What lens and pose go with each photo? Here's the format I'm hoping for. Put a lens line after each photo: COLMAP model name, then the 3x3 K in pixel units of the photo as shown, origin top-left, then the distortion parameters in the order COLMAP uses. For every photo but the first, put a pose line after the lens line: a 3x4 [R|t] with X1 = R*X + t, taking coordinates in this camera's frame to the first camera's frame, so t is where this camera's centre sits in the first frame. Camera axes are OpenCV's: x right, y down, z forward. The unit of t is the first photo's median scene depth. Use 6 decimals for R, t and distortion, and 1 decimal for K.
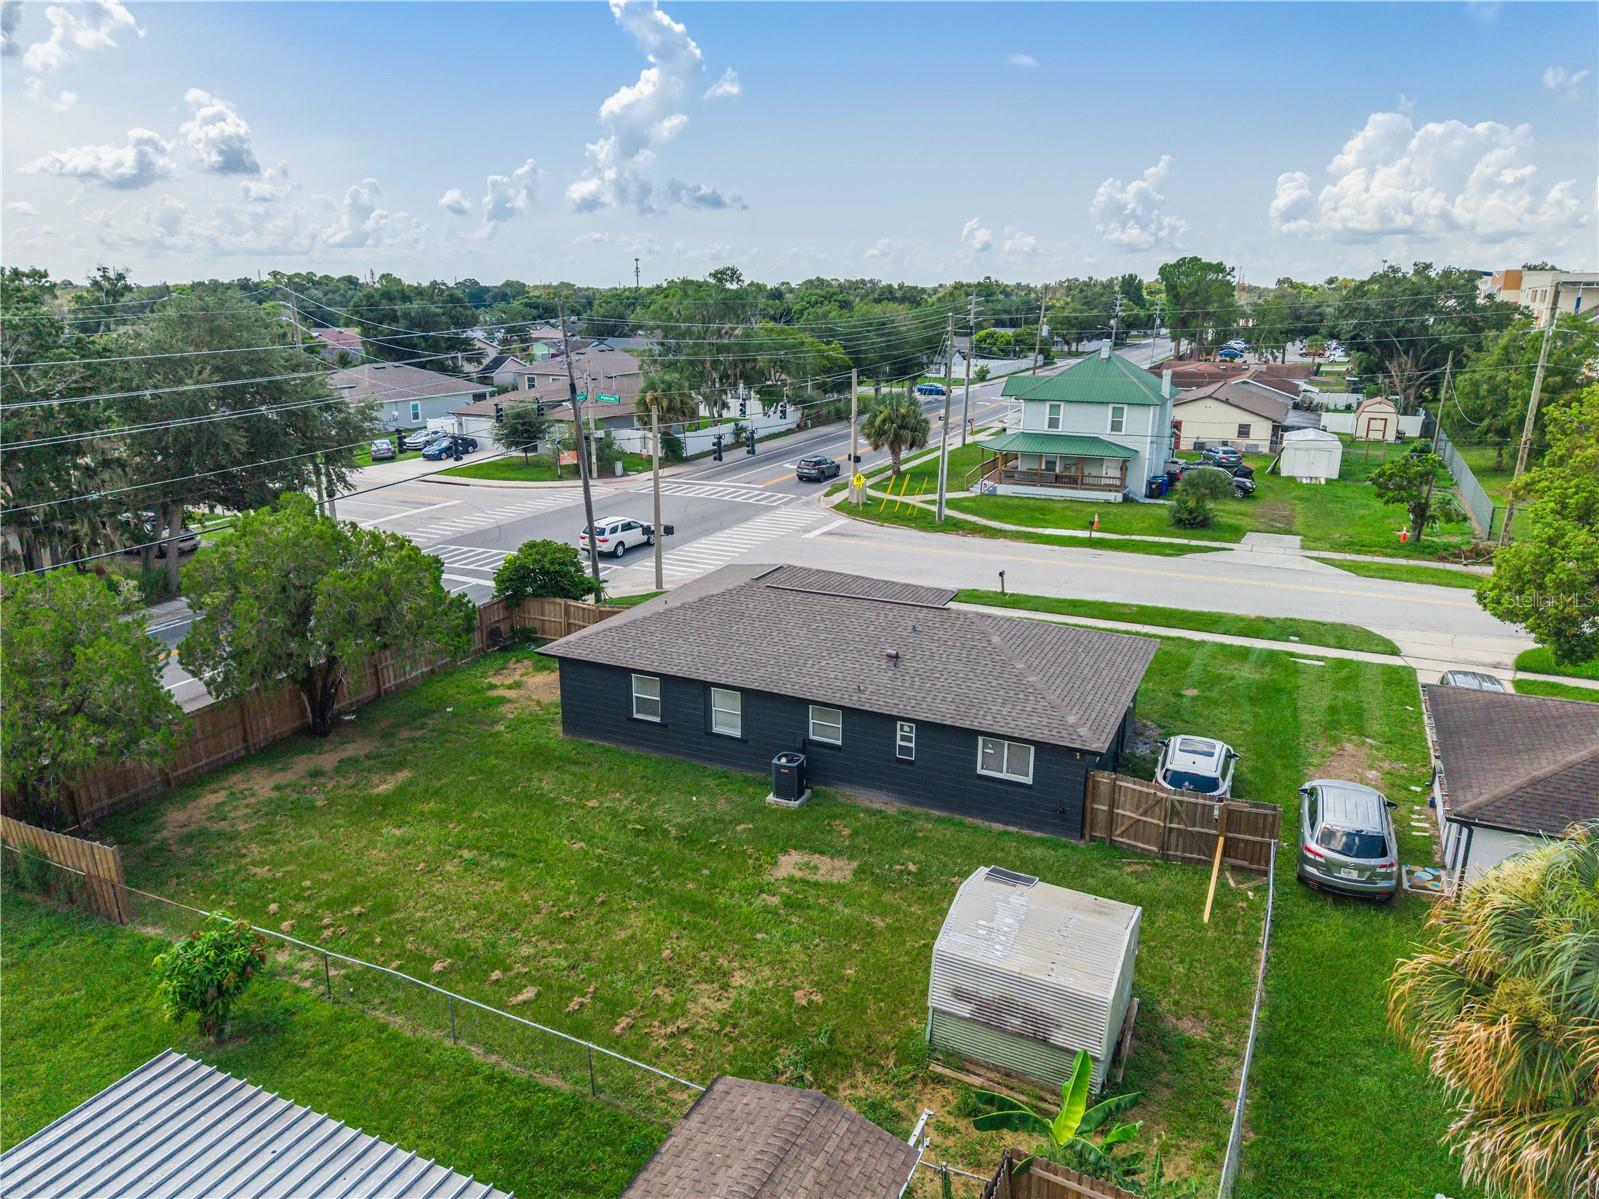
lens RADIAL K [[1060.1, 0, 798.4], [0, 1060.1, 611.8], [0, 0, 1]] dist [0.058499, -0.090757]
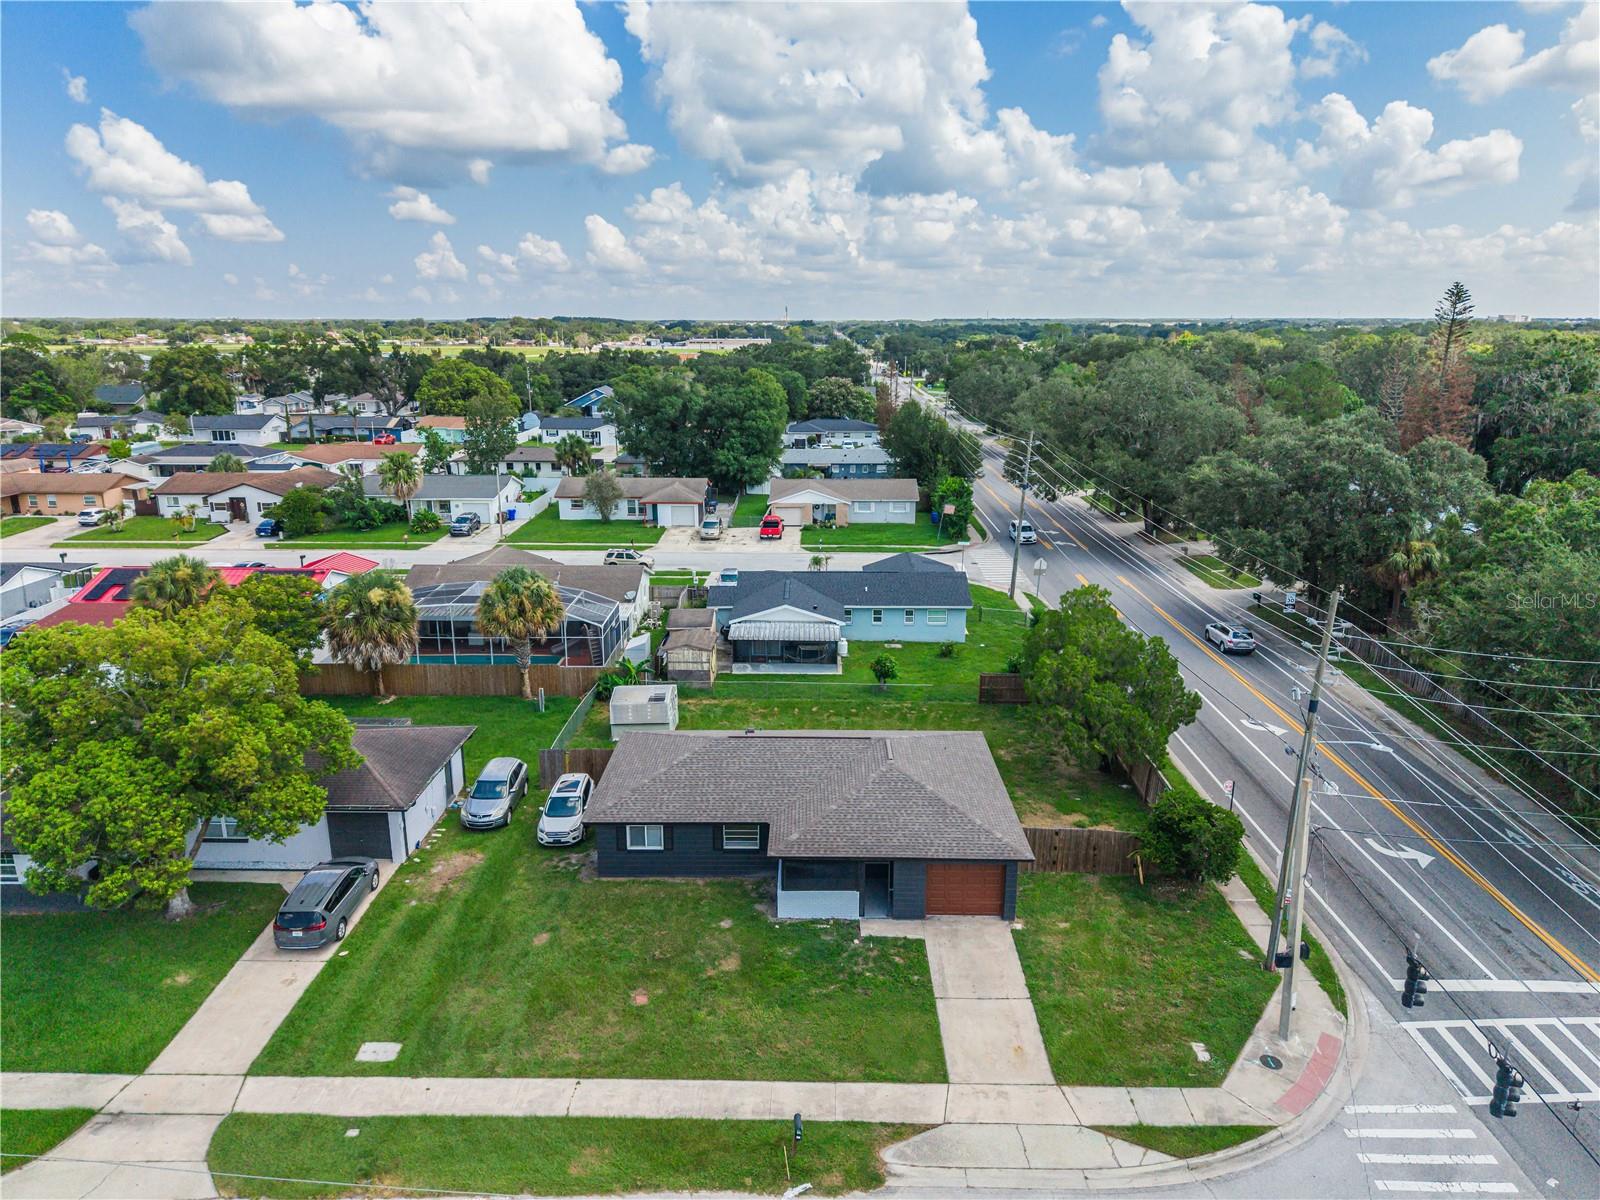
lens RADIAL K [[1090.6, 0, 801.1], [0, 1090.6, 606.0], [0, 0, 1]] dist [0.031571, -0.033011]
pose [[-0.906269, 0.106153, -0.409156, 0.633146], [-0.124583, 0.857880, 0.498518, -0.898726], [0.403926, 0.502765, -0.764246, 2.054057]]
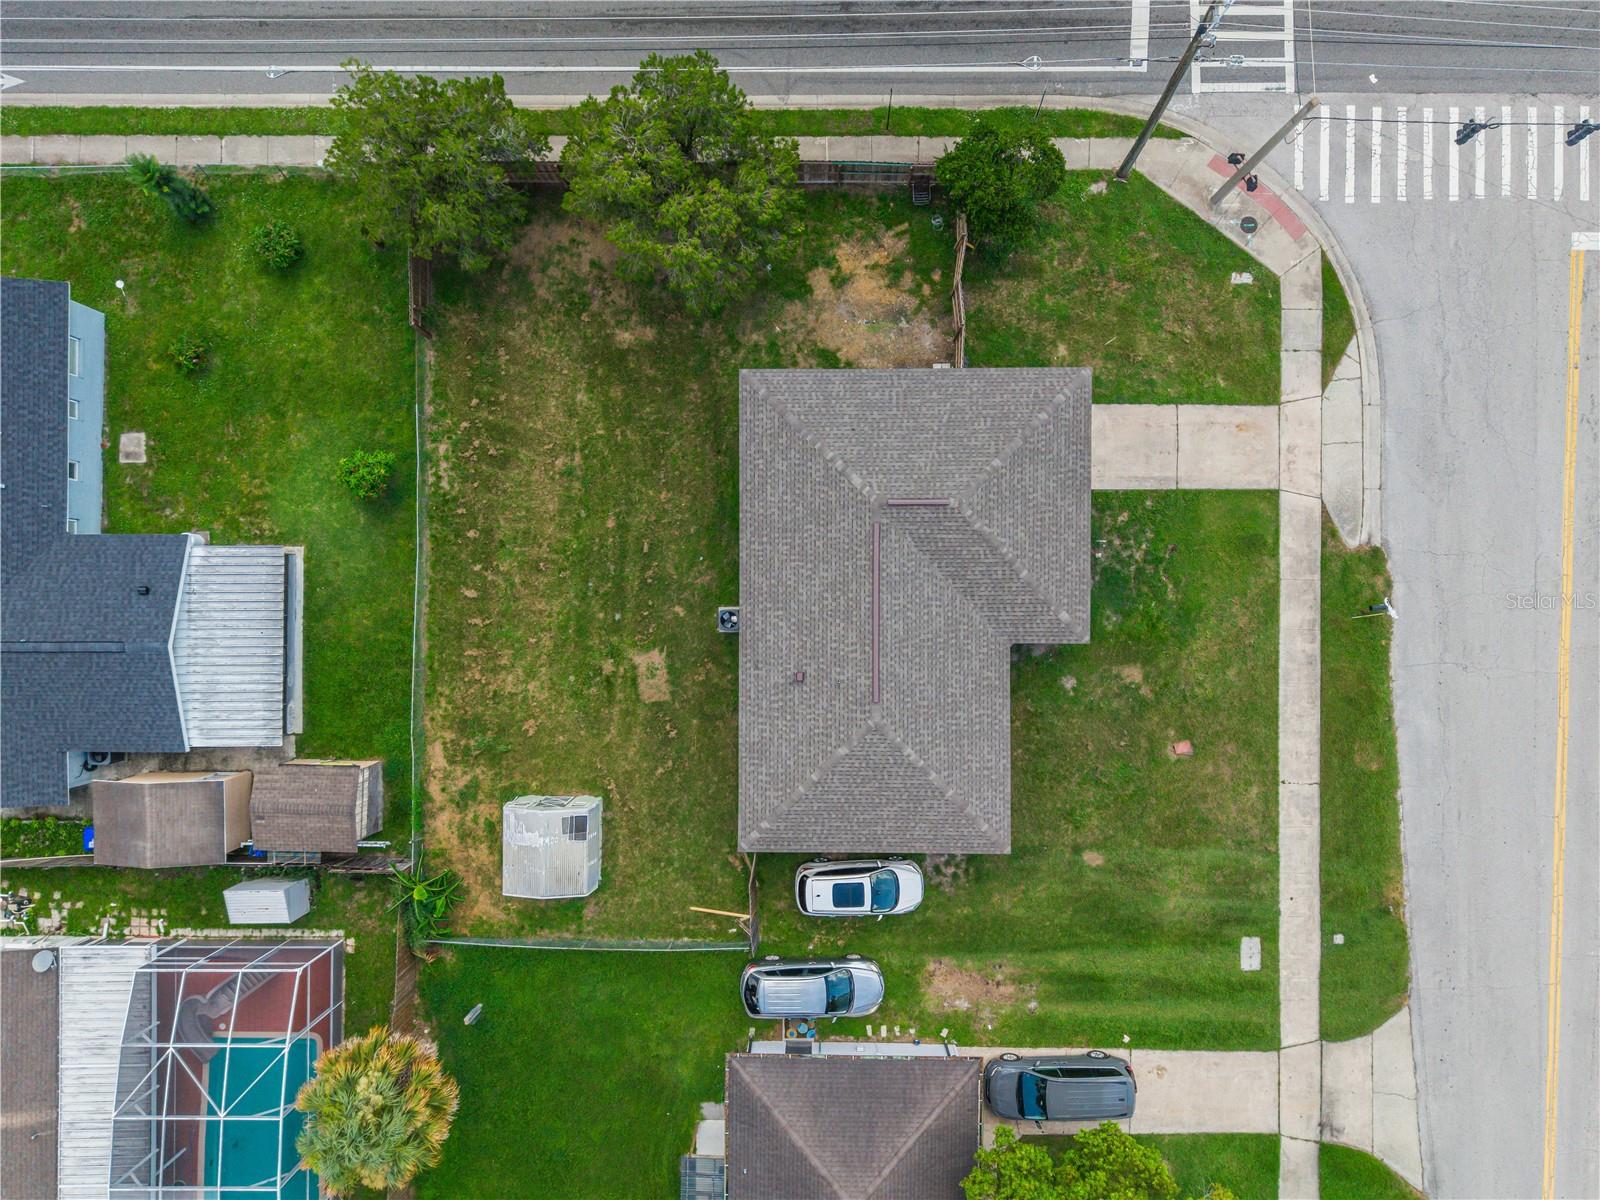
lens RADIAL K [[1088.7, 0, 792.5], [0, 1088.7, 597.4], [0, 0, 1]] dist [0.038420, -0.025114]
pose [[0.429230, 0.903106, -0.012683, 0.016021], [-0.256693, 0.135441, 0.956956, -1.100514], [0.865950, -0.407499, 0.289956, 0.613306]]
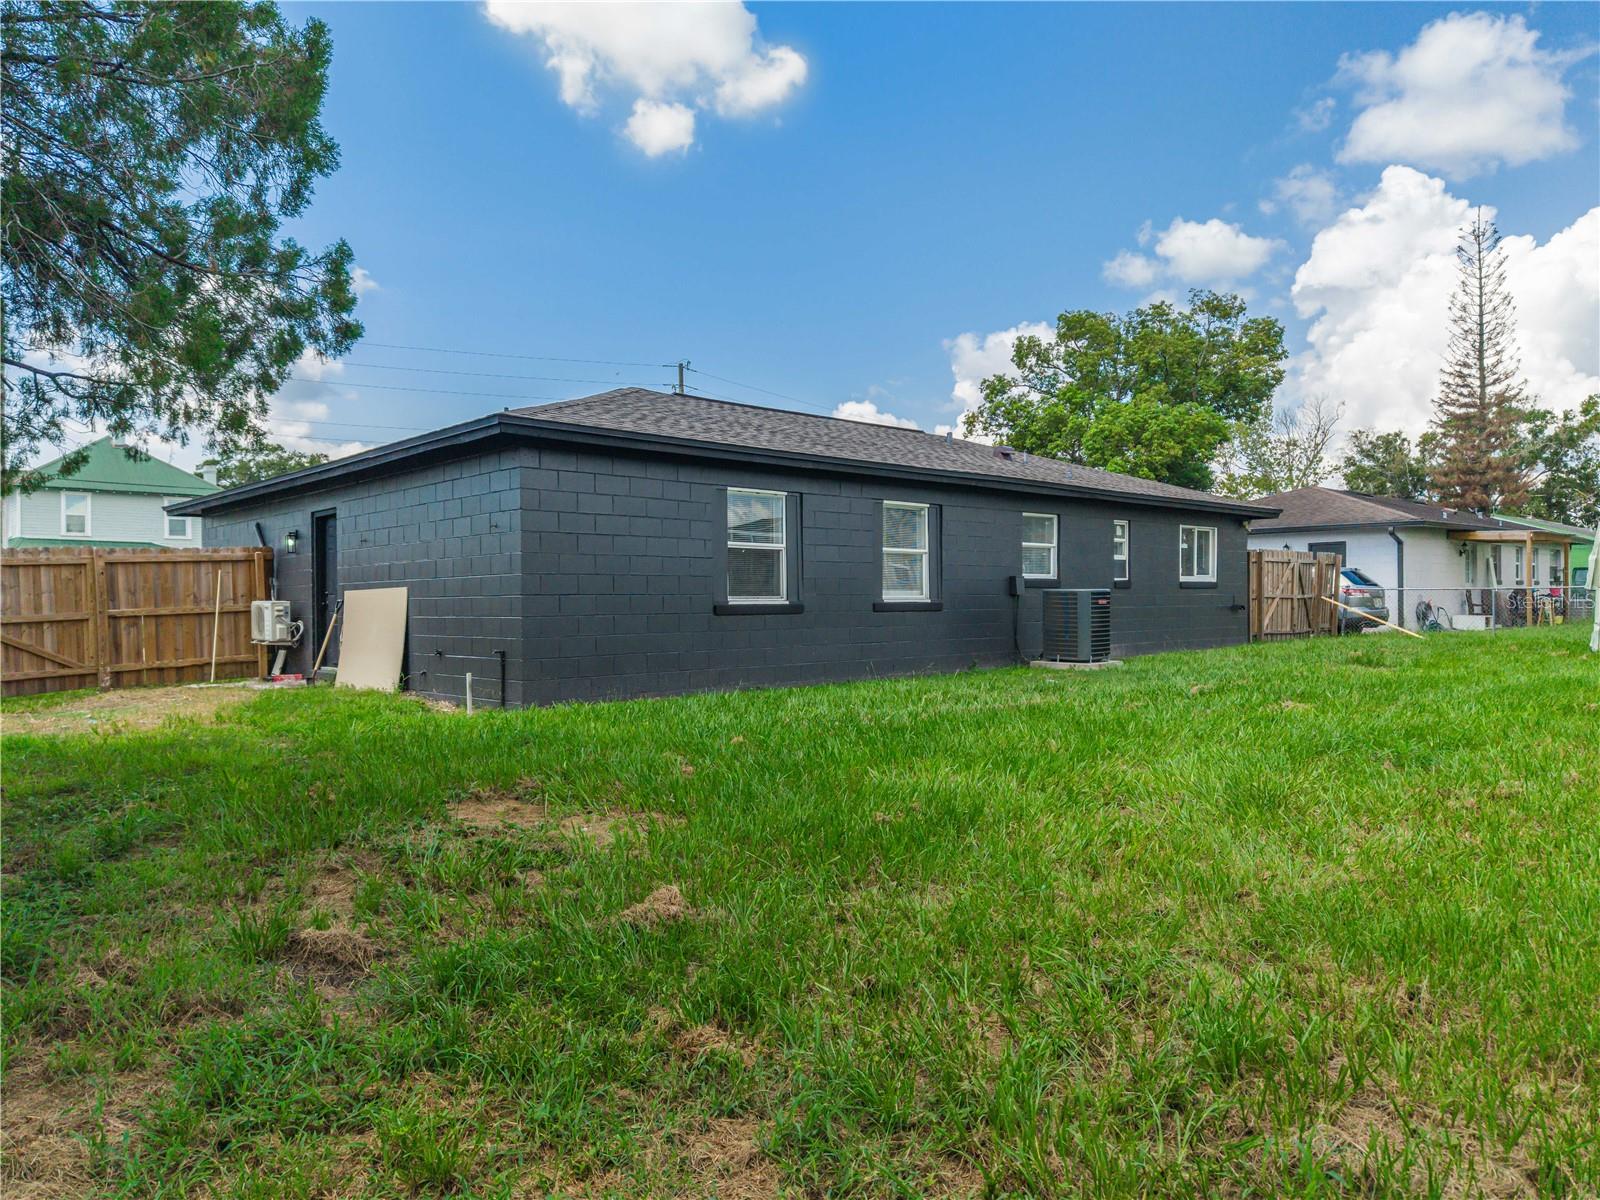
lens RADIAL K [[1080.8, 0, 803.5], [0, 1080.8, 601.1], [0, 0, 1]] dist [0.038210, -0.044131]
pose [[0.363224, -0.002164, 0.931699, -0.525618], [0.273579, 0.956163, -0.104435, 0.148868], [-0.890630, 0.292827, 0.347894, 0.844804]]
